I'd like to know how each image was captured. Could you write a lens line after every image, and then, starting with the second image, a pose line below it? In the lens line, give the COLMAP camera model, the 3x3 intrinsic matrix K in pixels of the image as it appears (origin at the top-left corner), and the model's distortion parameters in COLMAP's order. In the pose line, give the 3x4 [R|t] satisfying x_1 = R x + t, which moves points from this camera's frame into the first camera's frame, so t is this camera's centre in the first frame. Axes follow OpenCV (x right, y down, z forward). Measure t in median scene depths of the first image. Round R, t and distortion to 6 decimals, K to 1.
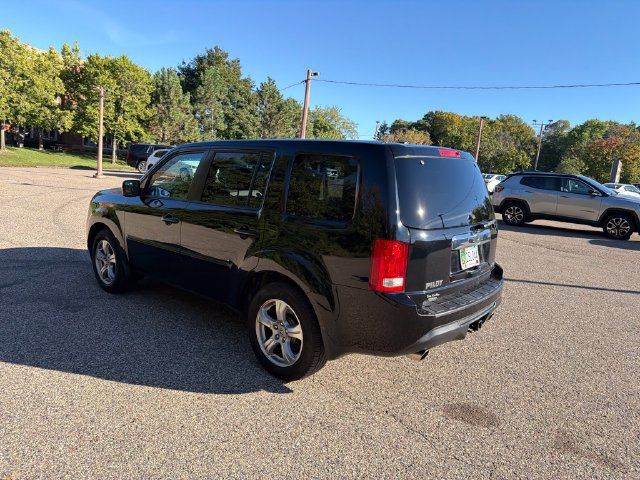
lens RADIAL K [[452.3, 0, 319.4], [0, 452.3, 235.1], [0, 0, 1]] dist [0.026880, -0.033215]
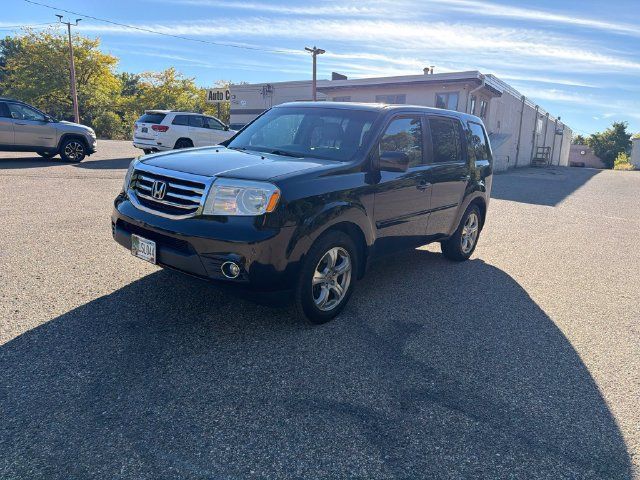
lens RADIAL K [[452.3, 0, 321.7], [0, 452.3, 238.0], [0, 0, 1]] dist [0.026880, -0.033215]
pose [[-0.031673, -0.285521, 0.957849, -0.436089], [0.083832, 0.954194, 0.287204, -0.076531], [-0.995976, 0.089395, -0.006286, 0.404500]]
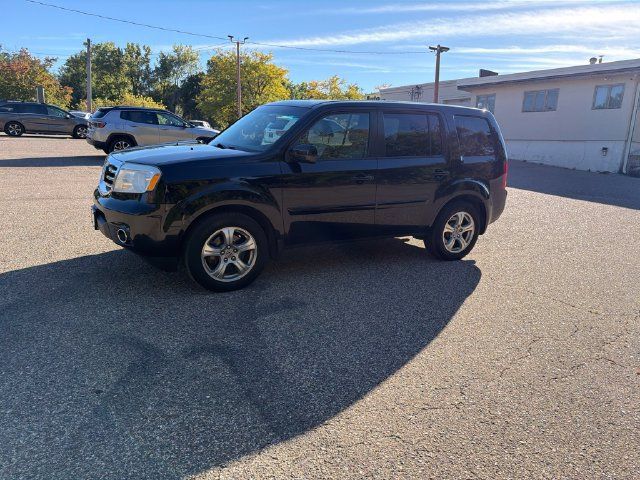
lens RADIAL K [[452.3, 0, 319.7], [0, 452.3, 243.4], [0, 0, 1]] dist [0.026880, -0.033215]
pose [[0.328969, -0.278016, 0.902489, -0.442008], [0.114084, 0.960382, 0.254265, -0.054405], [-0.937424, 0.019314, 0.347653, 0.235316]]
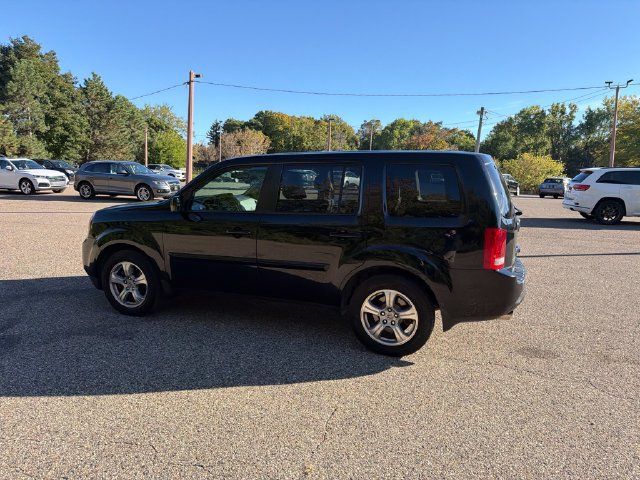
lens RADIAL K [[452.3, 0, 320.8], [0, 452.3, 242.3], [0, 0, 1]] dist [0.026880, -0.033215]
pose [[0.931366, -0.100190, 0.350029, -0.167246], [0.094084, 0.994968, 0.034454, -0.009108], [-0.351719, 0.000843, 0.936105, -0.008487]]
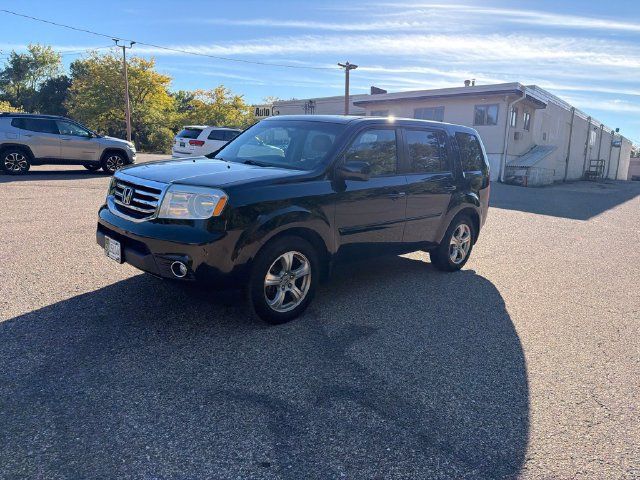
lens RADIAL K [[452.3, 0, 321.2], [0, 452.3, 239.0], [0, 0, 1]] dist [0.026880, -0.033215]
pose [[0.074116, -0.258483, 0.963168, -0.447974], [0.096177, 0.963175, 0.251084, -0.069826], [-0.992601, 0.074025, 0.096247, 0.349814]]
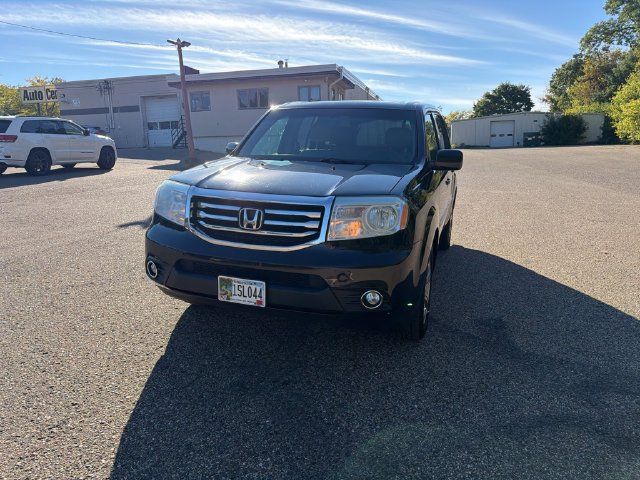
lens RADIAL K [[452.3, 0, 323.1], [0, 452.3, 244.2], [0, 0, 1]] dist [0.026880, -0.033215]
pose [[-0.373234, -0.281767, 0.883914, -0.384133], [0.109021, 0.932841, 0.343398, -0.093863], [-0.921309, 0.224533, -0.317450, 0.527219]]
